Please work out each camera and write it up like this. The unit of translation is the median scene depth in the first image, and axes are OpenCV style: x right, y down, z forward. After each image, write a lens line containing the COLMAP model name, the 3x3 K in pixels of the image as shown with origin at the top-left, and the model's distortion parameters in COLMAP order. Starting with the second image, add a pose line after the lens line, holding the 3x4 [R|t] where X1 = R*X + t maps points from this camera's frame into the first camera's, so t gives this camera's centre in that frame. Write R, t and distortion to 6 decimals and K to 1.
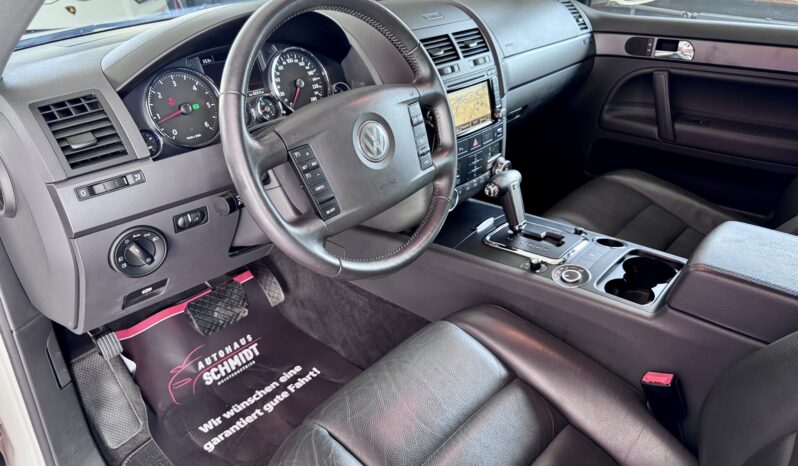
lens RADIAL K [[576.3, 0, 399.0], [0, 576.3, 233.0], [0, 0, 1]] dist [0.078717, -0.144264]
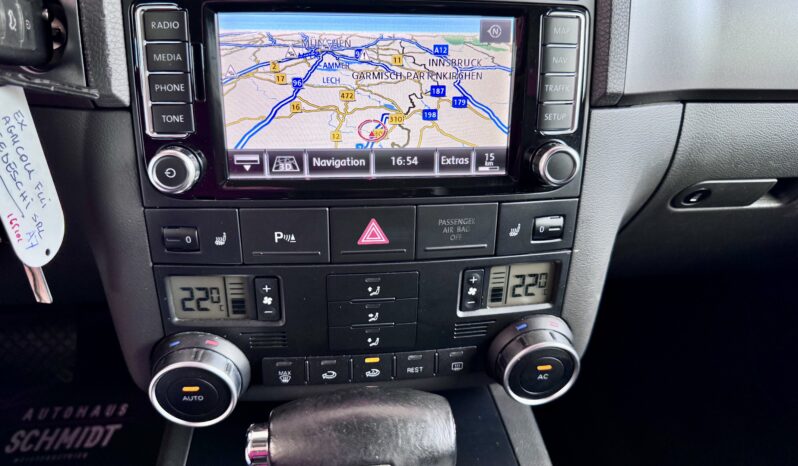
lens RADIAL K [[576.3, 0, 399.0], [0, 576.3, 233.0], [0, 0, 1]] dist [0.078717, -0.144264]
pose [[0.747213, 0.340574, -0.570686, 0.320044], [-0.339775, 0.933769, 0.112380, -0.209373], [0.571162, 0.109933, 0.813442, 0.872462]]
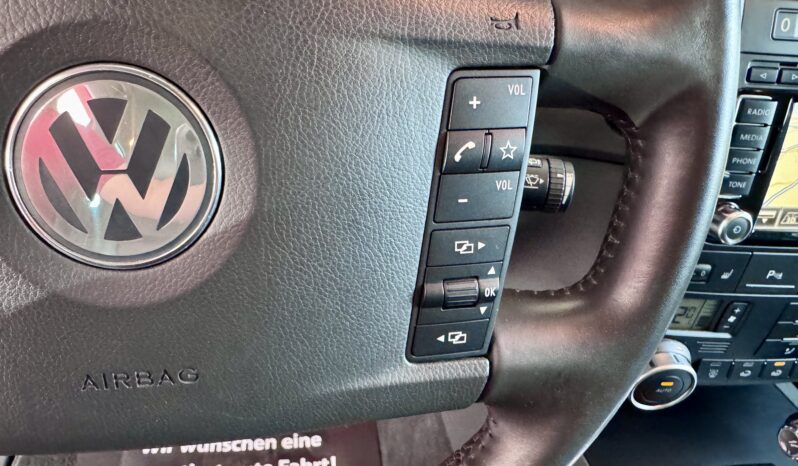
lens RADIAL K [[567.5, 0, 360.9], [0, 567.5, 232.8], [0, 0, 1]] dist [0.004423, 0.001337]
pose [[0.738505, 0.445674, -0.505949, 0.092946], [-0.389966, 0.894480, 0.218706, -0.156365], [0.550033, 0.035788, 0.834376, 0.639222]]
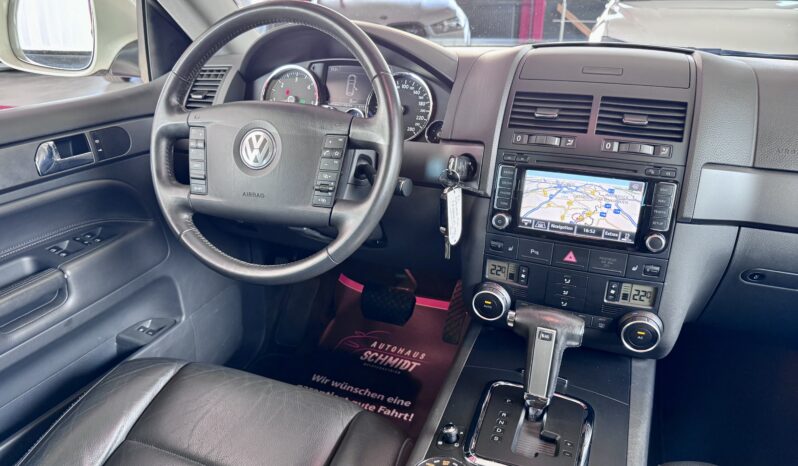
lens RADIAL K [[566.5, 0, 374.0], [0, 566.5, 234.9], [0, 0, 1]] dist [0.092815, -0.137097]
pose [[0.306589, 0.367862, -0.877884, 0.691755], [-0.444309, 0.870963, 0.209792, -0.237774], [0.841779, 0.325732, 0.430472, 0.572463]]
